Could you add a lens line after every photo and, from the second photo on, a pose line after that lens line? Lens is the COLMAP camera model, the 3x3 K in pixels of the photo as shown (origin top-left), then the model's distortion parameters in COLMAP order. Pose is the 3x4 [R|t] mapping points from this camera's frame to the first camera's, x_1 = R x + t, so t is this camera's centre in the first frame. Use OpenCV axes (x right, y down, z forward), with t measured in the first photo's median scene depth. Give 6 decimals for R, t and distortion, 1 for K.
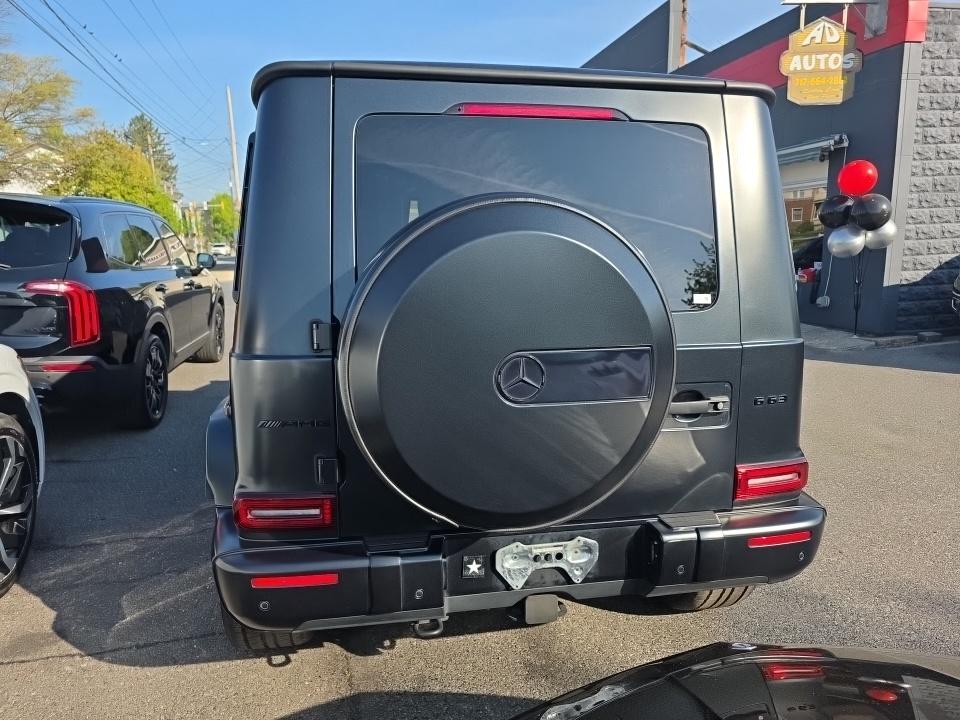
lens RADIAL K [[658.6, 0, 479.4], [0, 658.6, 364.7], [0, 0, 1]] dist [0.031944, -0.021682]
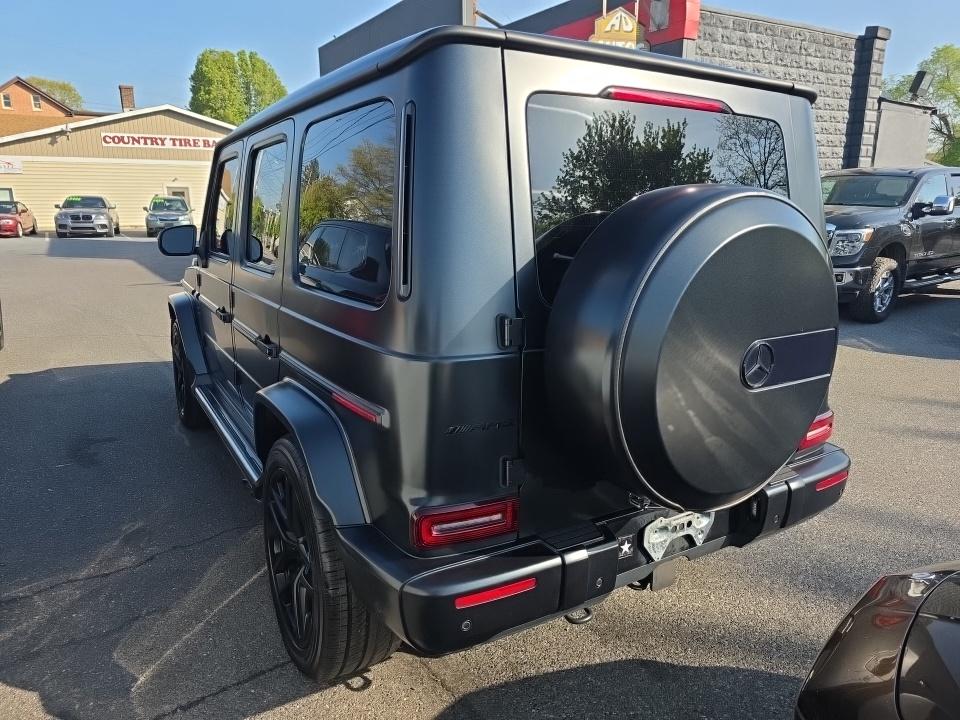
lens RADIAL K [[658.6, 0, 479.7], [0, 658.6, 353.4], [0, 0, 1]] dist [0.031944, -0.021682]
pose [[0.932605, -0.063396, 0.355286, -0.551072], [0.048320, 0.997521, 0.051155, -0.055331], [-0.357648, -0.030540, 0.933357, 0.130350]]
